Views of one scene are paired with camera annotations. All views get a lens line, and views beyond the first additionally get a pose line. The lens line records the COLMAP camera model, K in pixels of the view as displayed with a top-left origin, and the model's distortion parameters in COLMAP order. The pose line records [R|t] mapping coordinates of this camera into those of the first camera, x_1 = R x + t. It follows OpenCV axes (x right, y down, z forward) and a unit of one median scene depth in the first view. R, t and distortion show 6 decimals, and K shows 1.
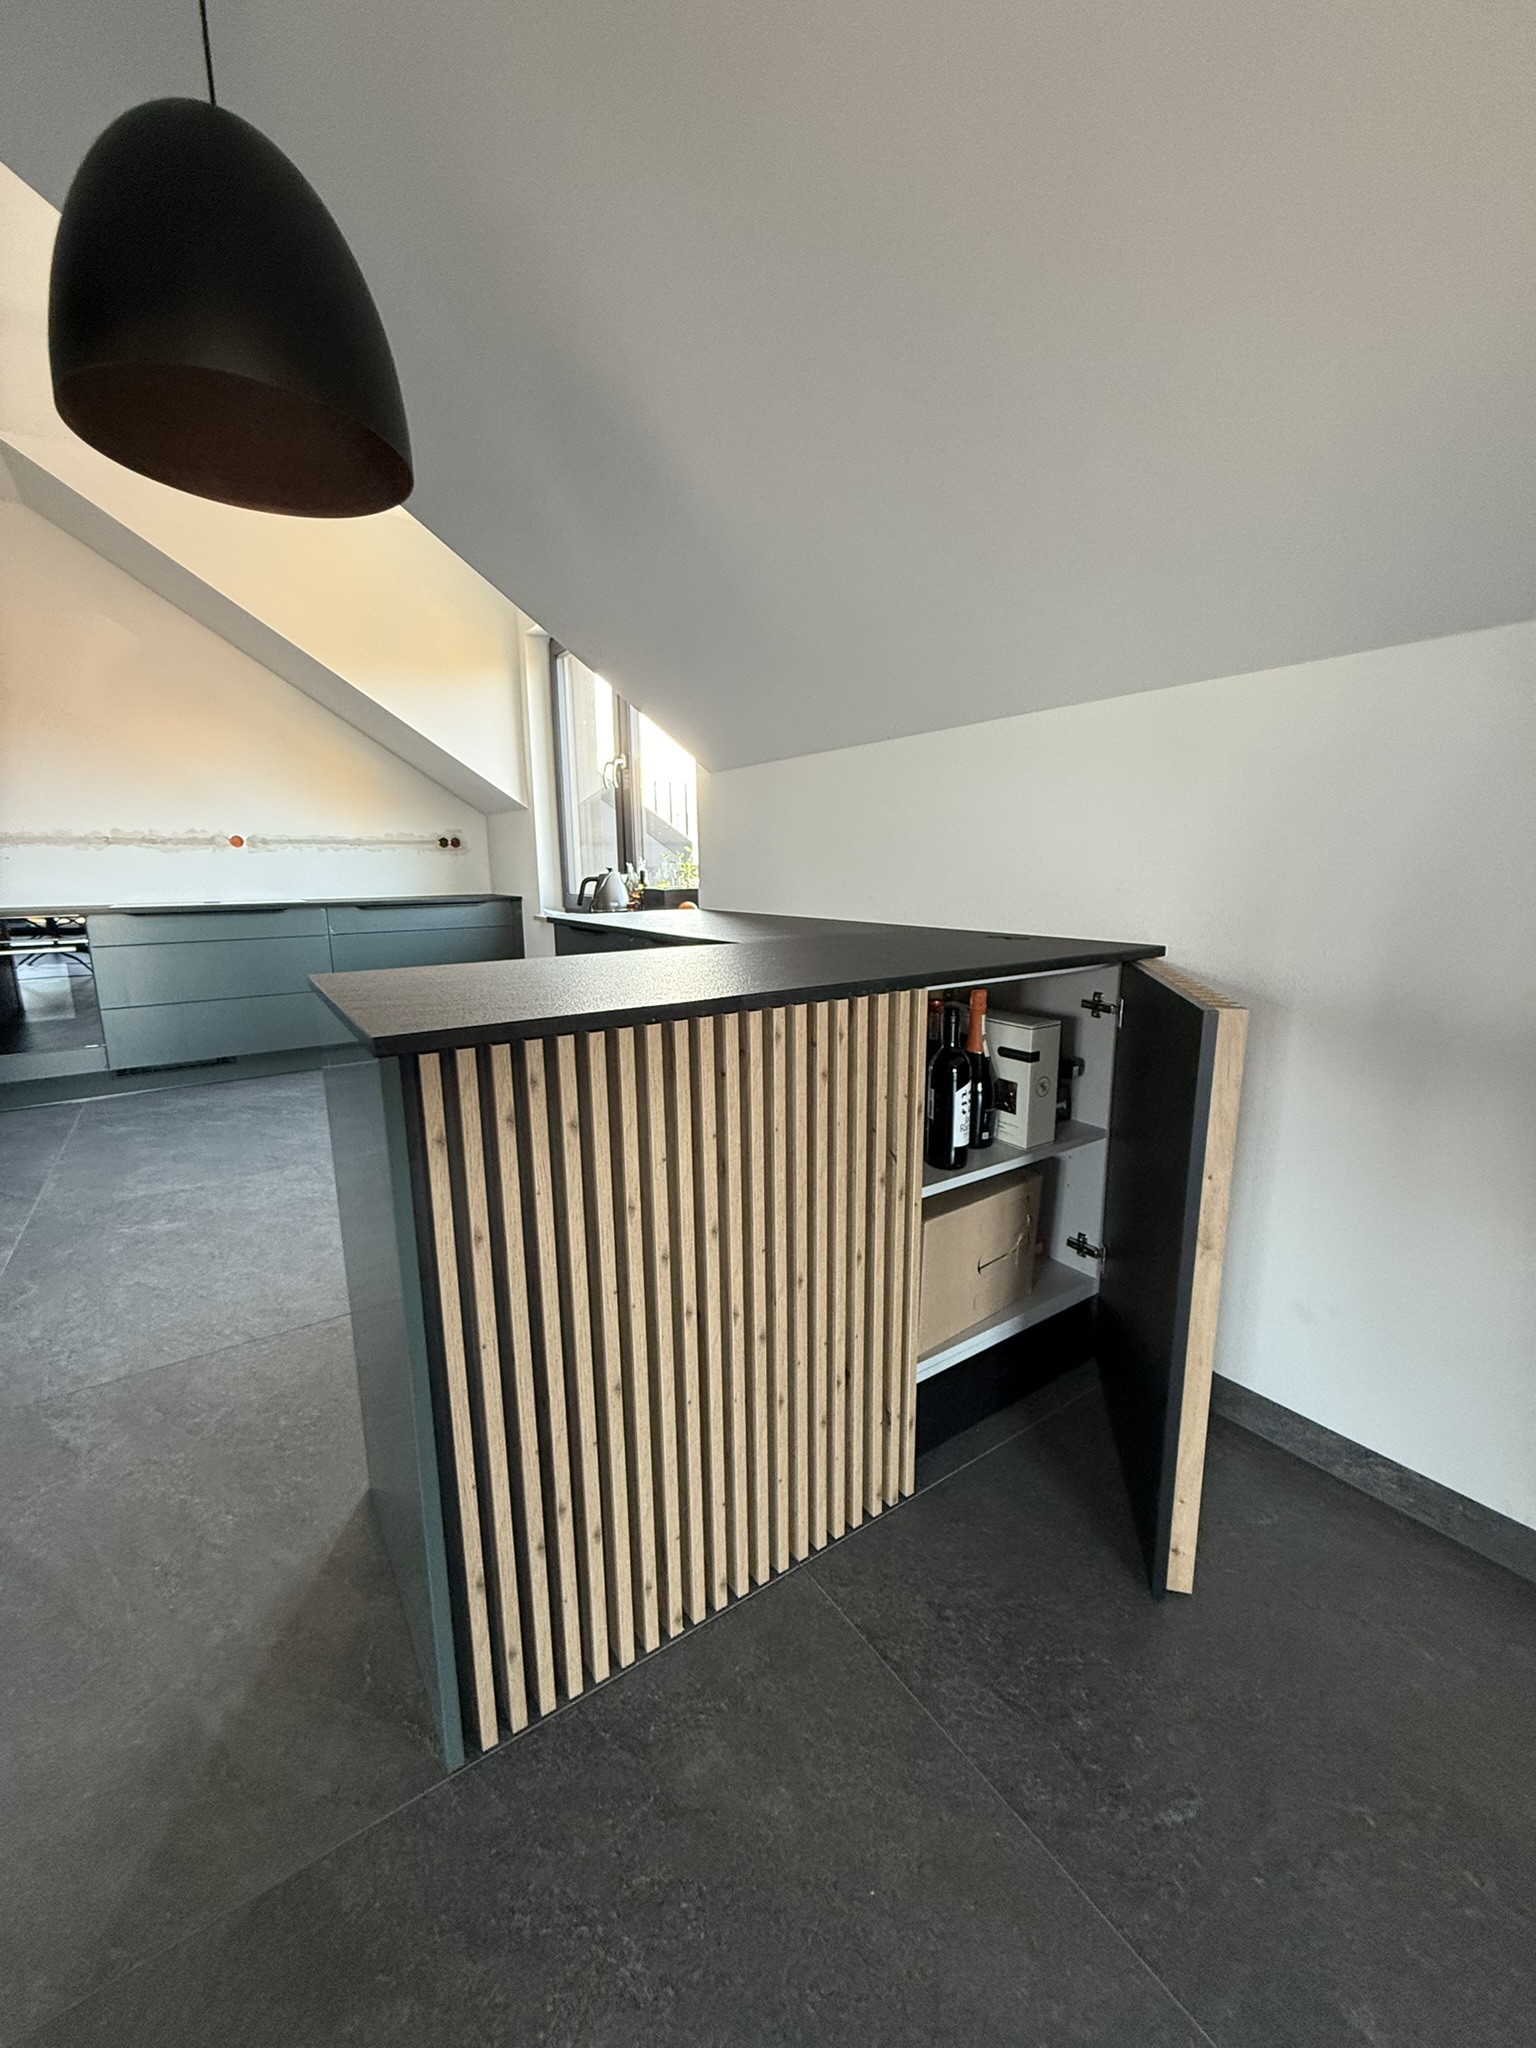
lens RADIAL K [[813.5, 0, 769.9], [0, 813.5, 1020.0], [0, 0, 1]] dist [-0.002538, 0.000777]
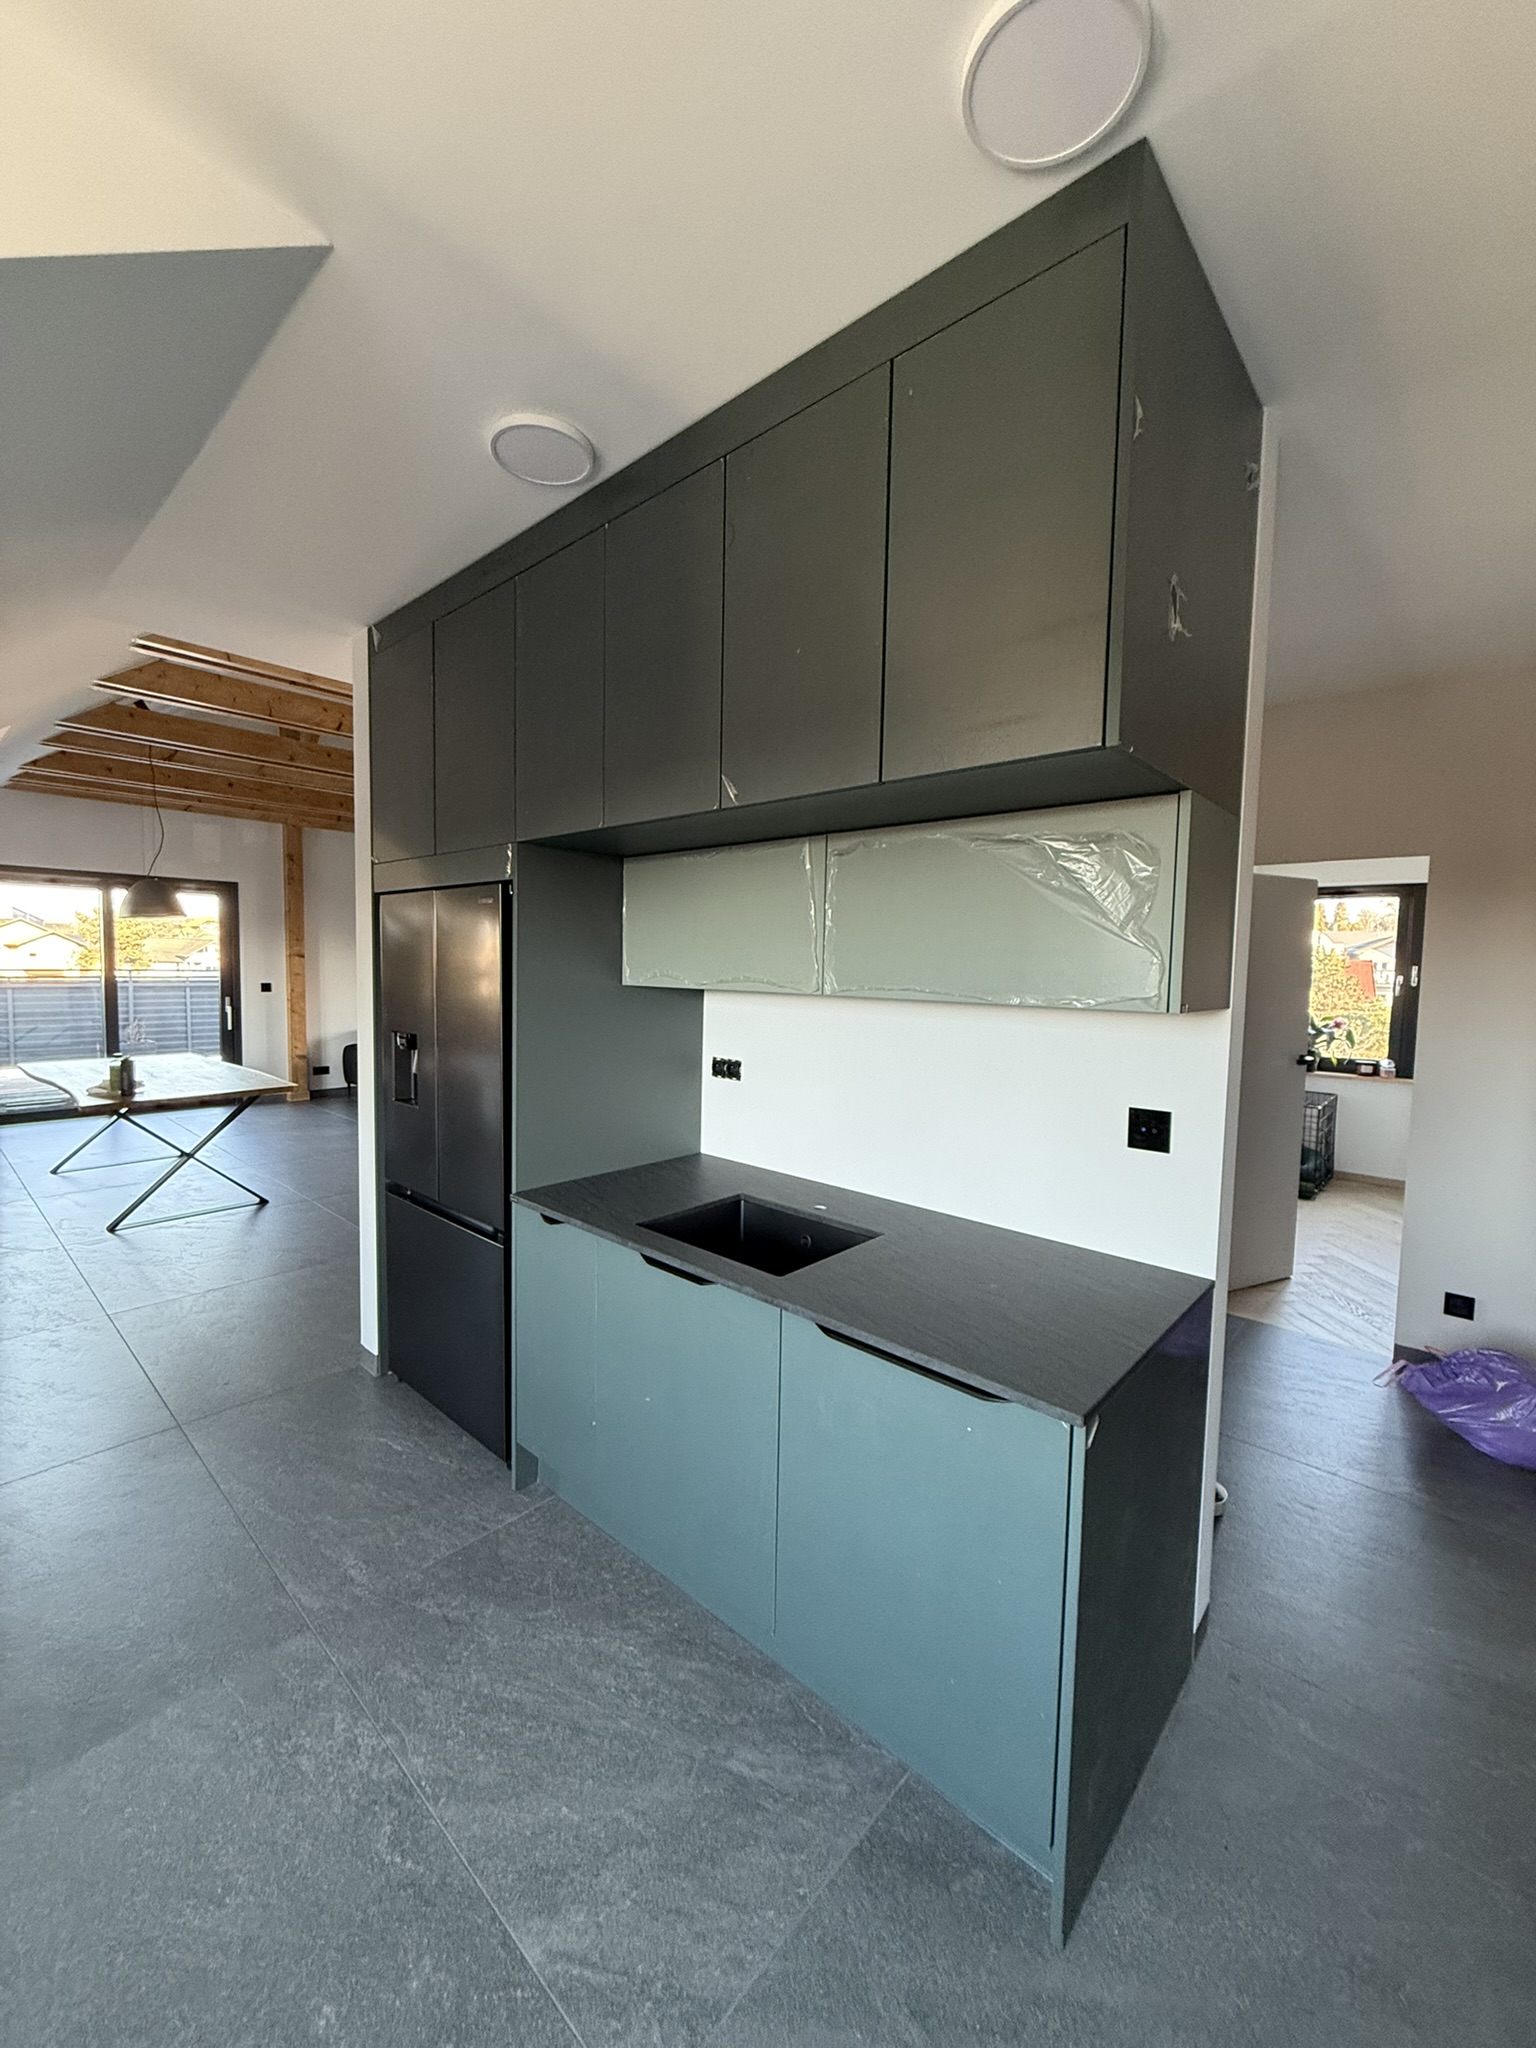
lens RADIAL K [[813.5, 0, 768.7], [0, 813.5, 1019.7], [0, 0, 1]] dist [-0.002538, 0.000777]
pose [[-0.974648, 0.004046, -0.223707, -1.774880], [-0.052793, 0.967447, 0.247505, -0.876640], [0.217426, 0.253040, -0.942707, 2.543035]]
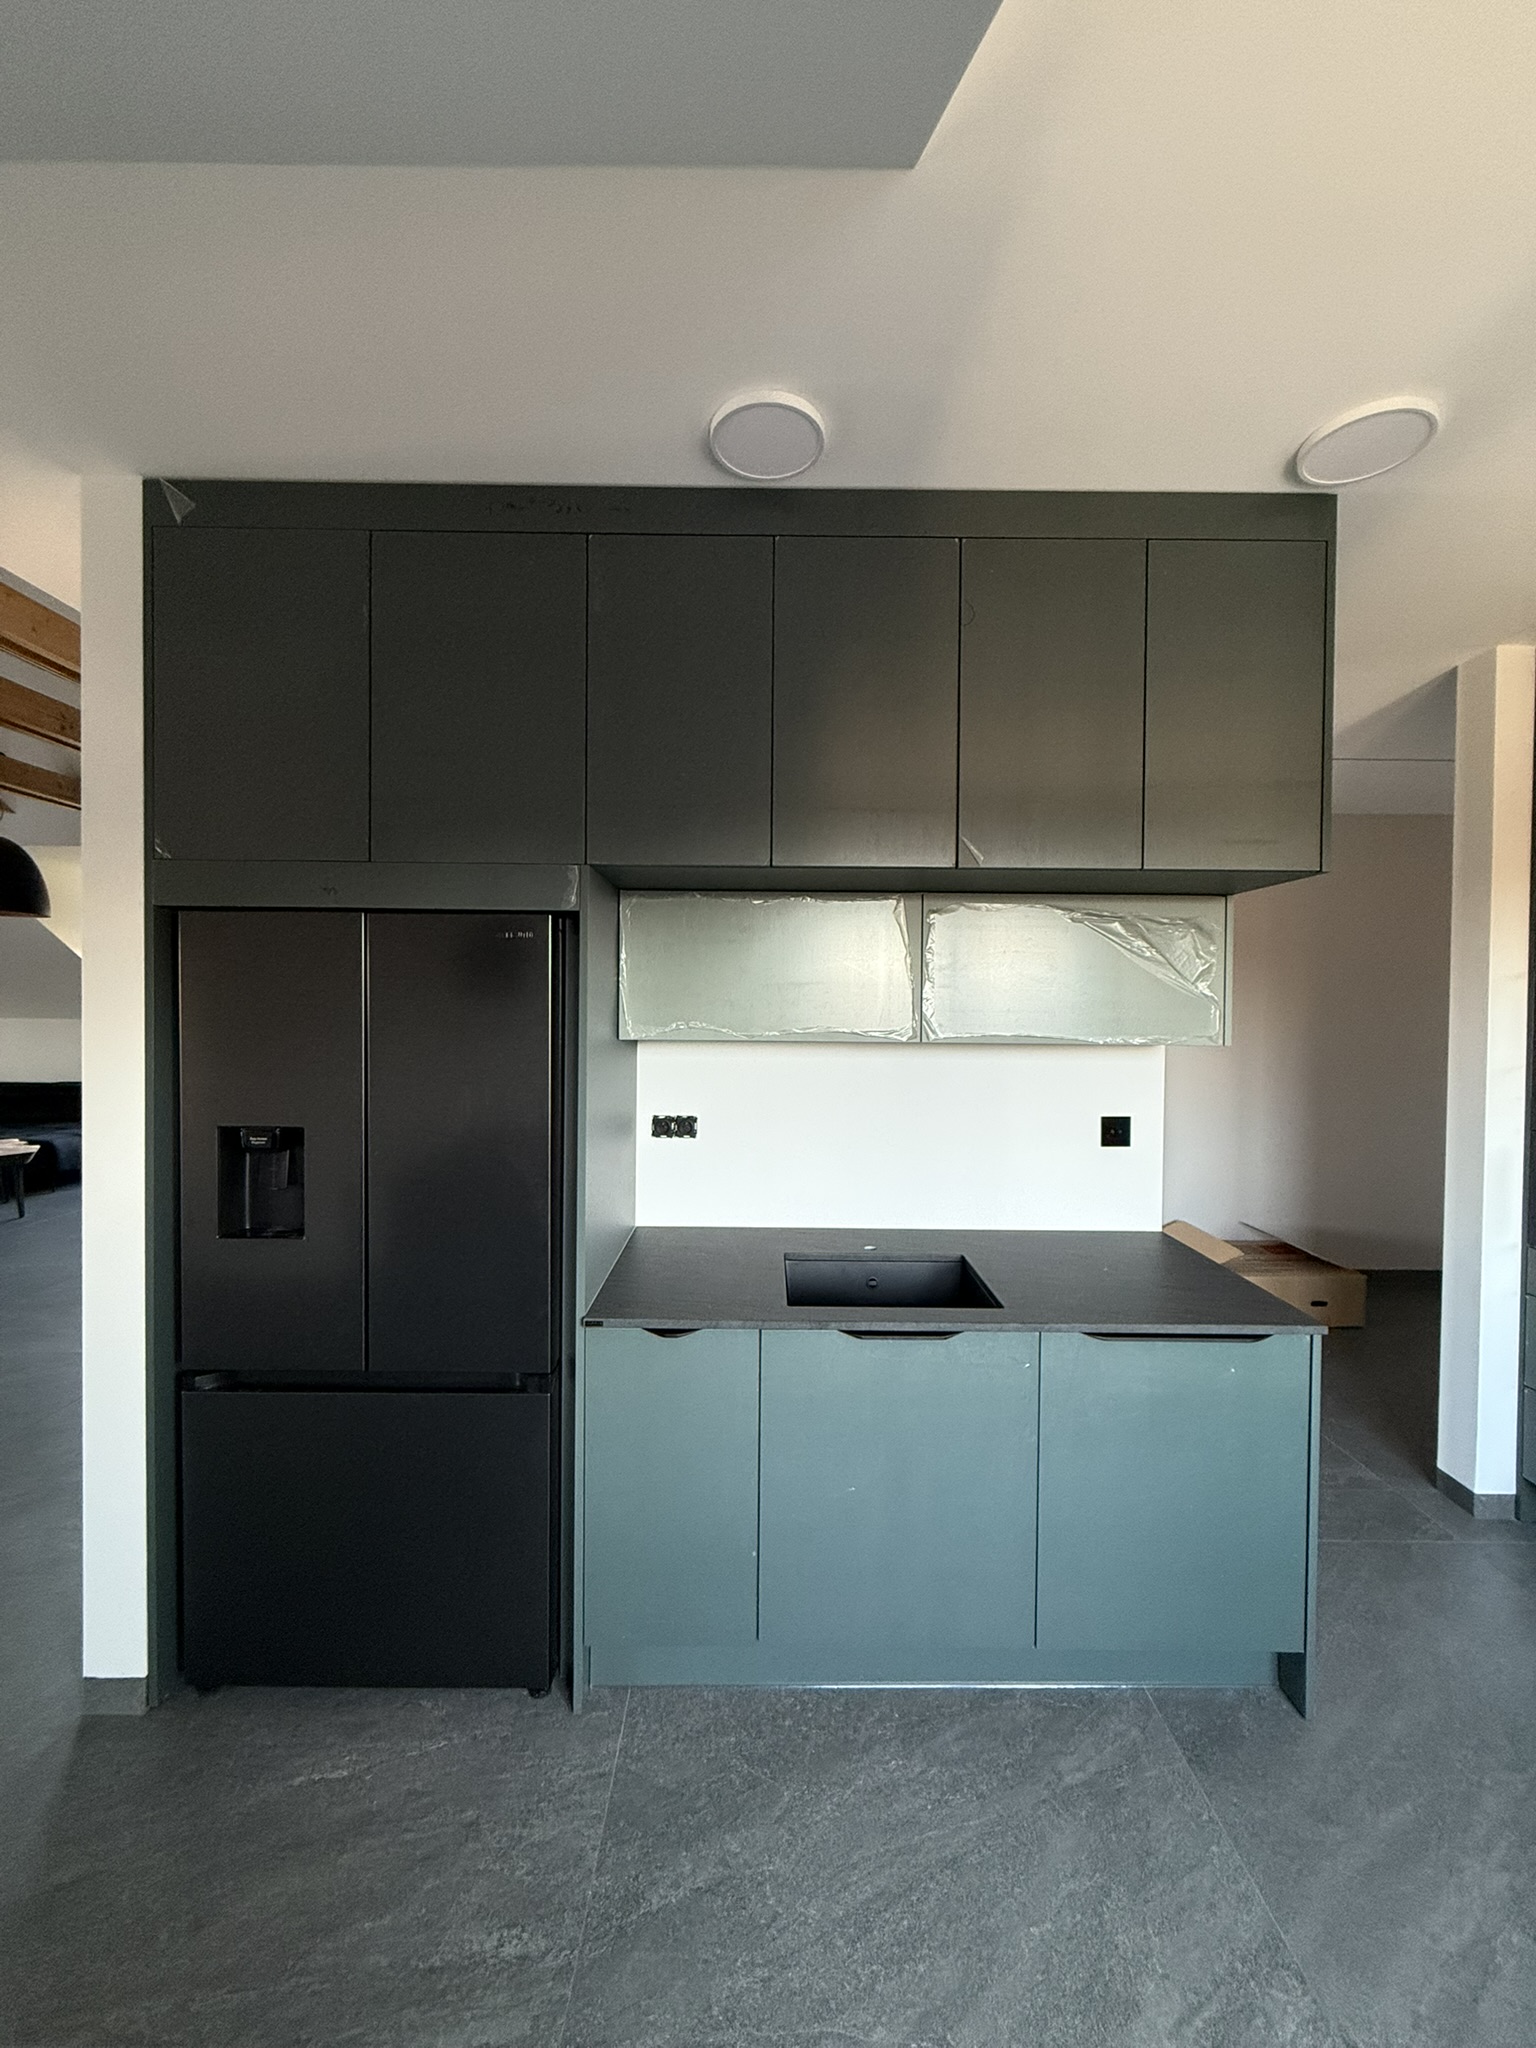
lens RADIAL K [[813.5, 0, 765.2], [0, 813.5, 1019.0], [0, 0, 1]] dist [-0.002538, 0.000777]
pose [[-0.570943, 0.017626, -0.820801, -0.672742], [-0.155312, 0.979398, 0.129066, -0.753310], [0.806165, 0.201169, -0.556443, 1.738565]]
